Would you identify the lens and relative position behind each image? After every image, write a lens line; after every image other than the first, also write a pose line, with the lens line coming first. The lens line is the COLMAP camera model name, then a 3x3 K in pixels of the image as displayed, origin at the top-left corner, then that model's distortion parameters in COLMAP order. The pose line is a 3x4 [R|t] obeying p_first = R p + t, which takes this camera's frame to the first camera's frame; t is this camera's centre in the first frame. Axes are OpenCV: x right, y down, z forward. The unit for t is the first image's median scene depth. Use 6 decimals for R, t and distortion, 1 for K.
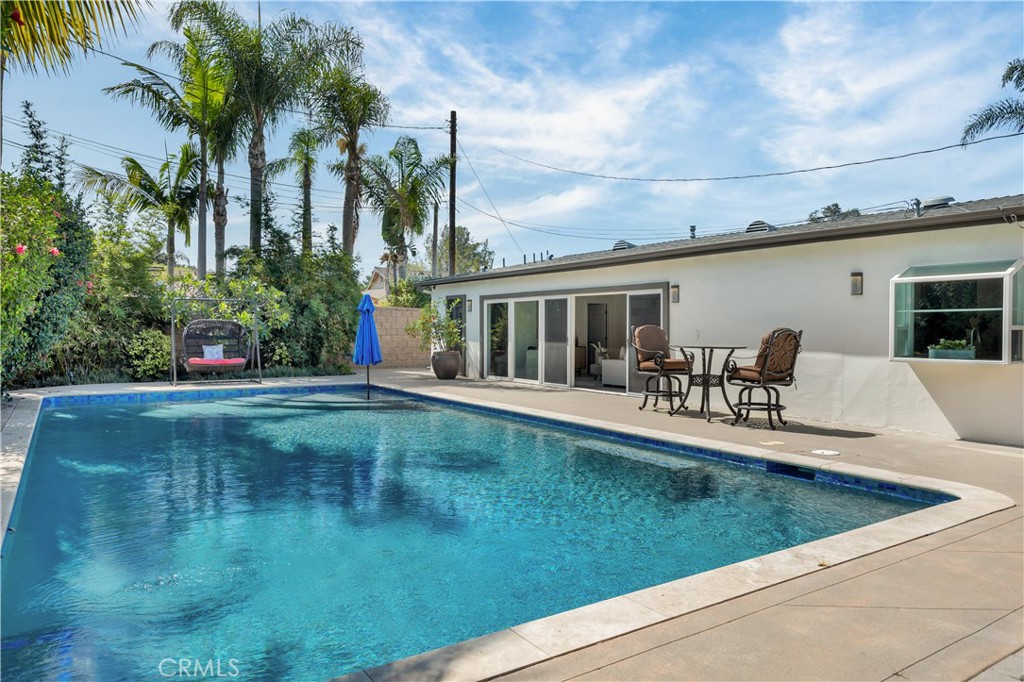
lens RADIAL K [[671.1, 0, 517.6], [0, 671.1, 334.8], [0, 0, 1]] dist [0.002000, -0.001094]
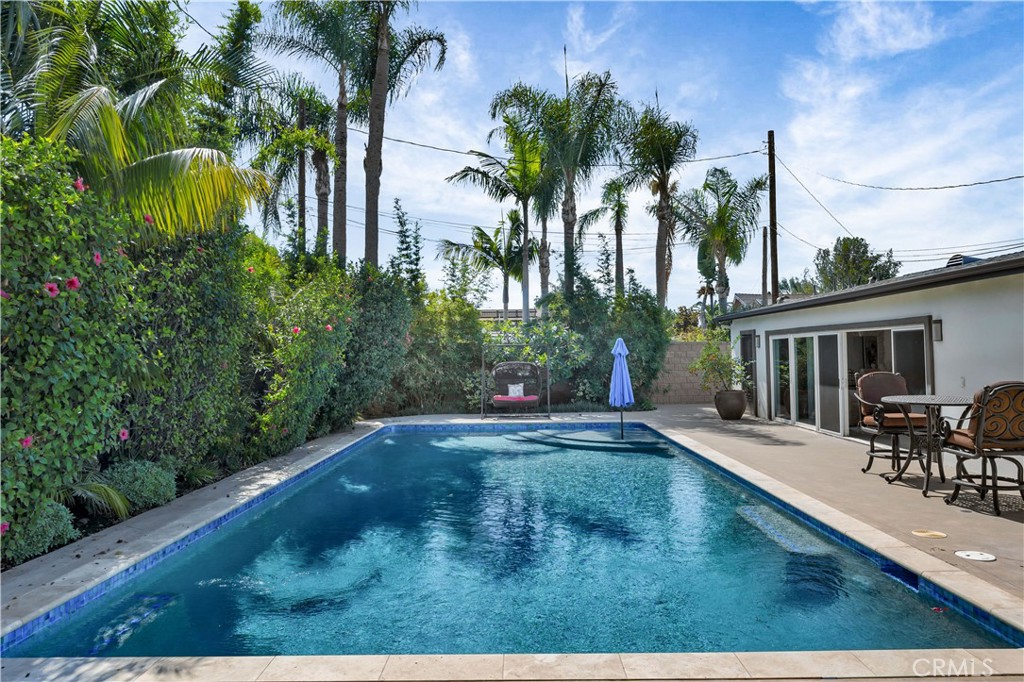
lens RADIAL K [[680.2, 0, 524.9], [0, 680.2, 336.5], [0, 0, 1]] dist [0.001663, -0.000563]
pose [[0.830429, -0.031189, -0.556251, 0.192286], [0.014476, 0.999303, -0.034419, -0.022701], [0.556937, 0.020530, 0.830301, 0.025720]]
